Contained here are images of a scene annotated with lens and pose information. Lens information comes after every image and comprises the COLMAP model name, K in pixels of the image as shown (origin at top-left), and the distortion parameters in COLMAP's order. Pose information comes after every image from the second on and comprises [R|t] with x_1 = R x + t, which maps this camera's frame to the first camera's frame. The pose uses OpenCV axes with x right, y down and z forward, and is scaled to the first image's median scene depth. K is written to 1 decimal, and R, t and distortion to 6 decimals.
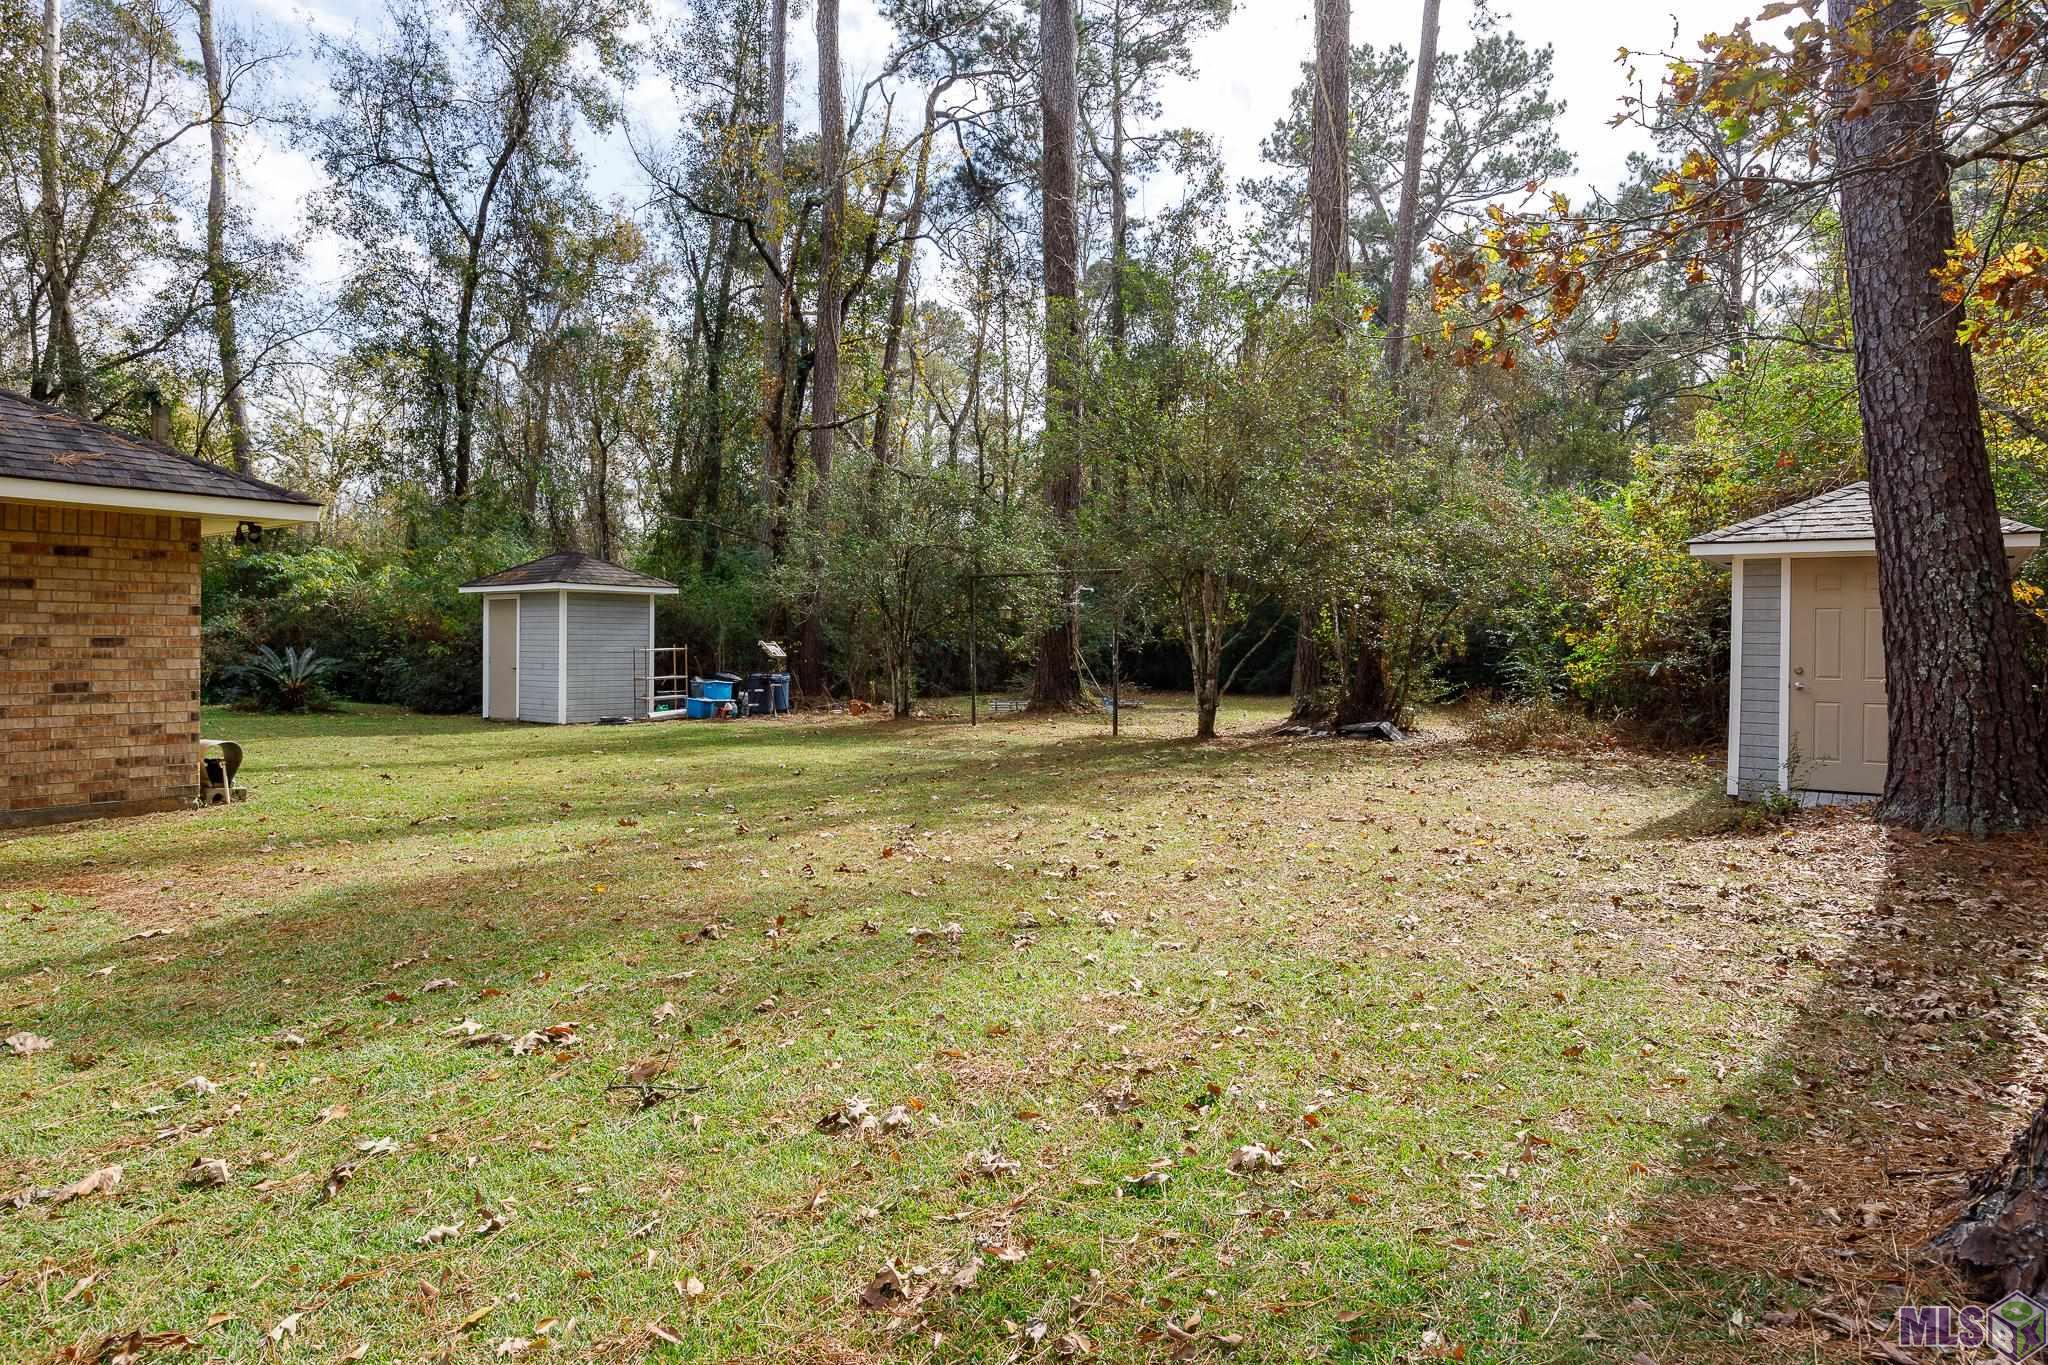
lens RADIAL K [[1248.2, 0, 1025.6], [0, 1248.2, 679.3], [0, 0, 1]] dist [-0.004717, -0.001087]
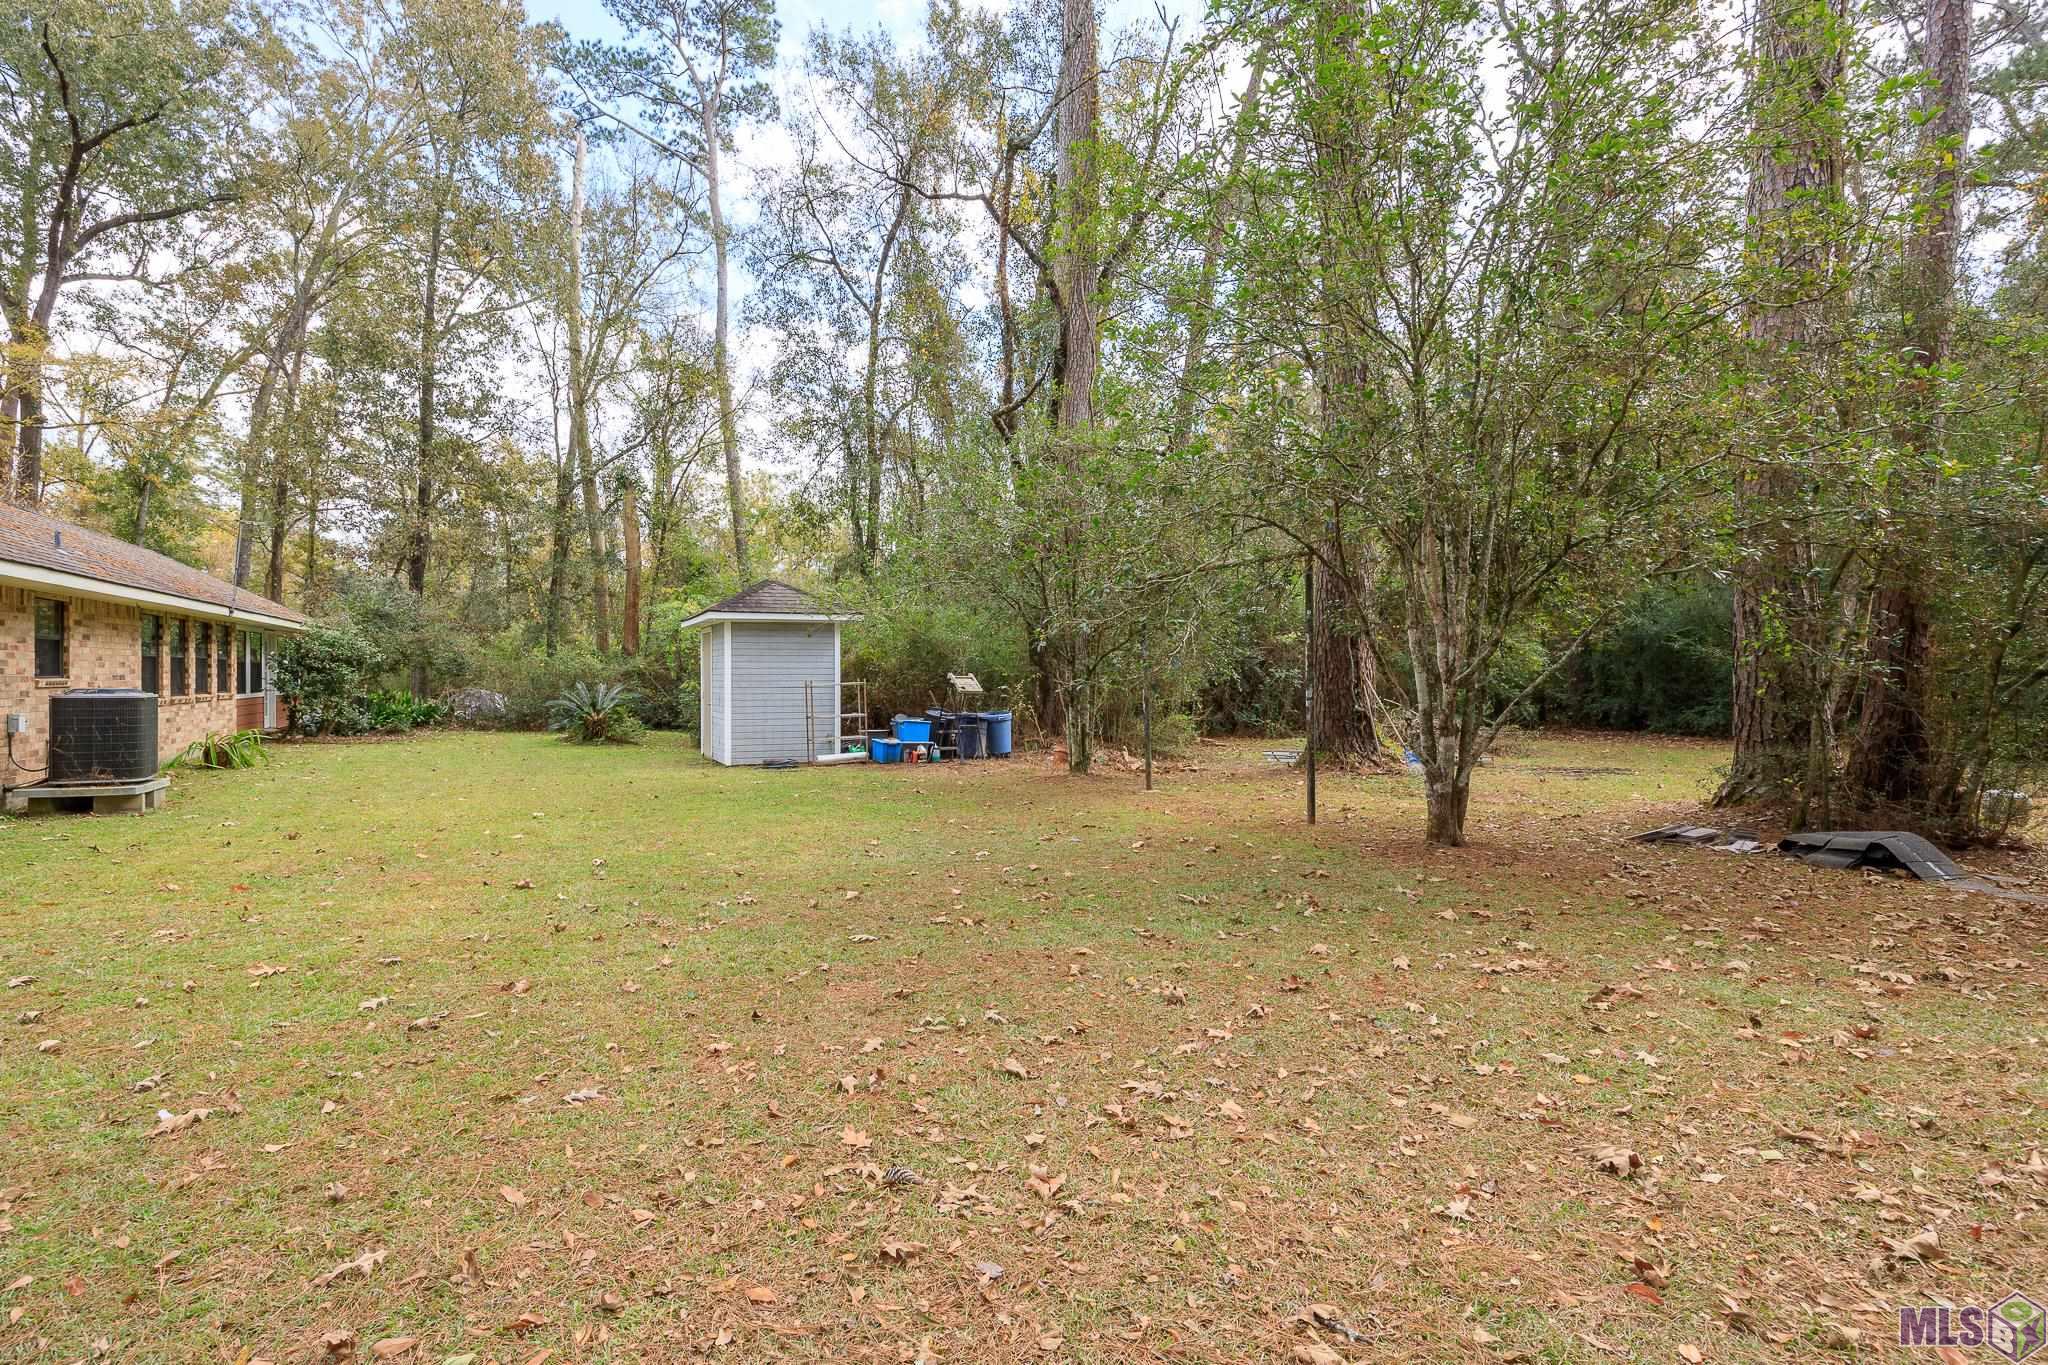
lens RADIAL K [[992.3, 0, 1020.6], [0, 992.3, 681.4], [0, 0, 1]] dist [0.003895, 0.000268]
pose [[0.849009, -0.007161, -0.528329, 0.143393], [-0.005786, 0.999722, -0.022848, -0.007935], [0.528346, 0.022455, 0.848732, 0.359563]]
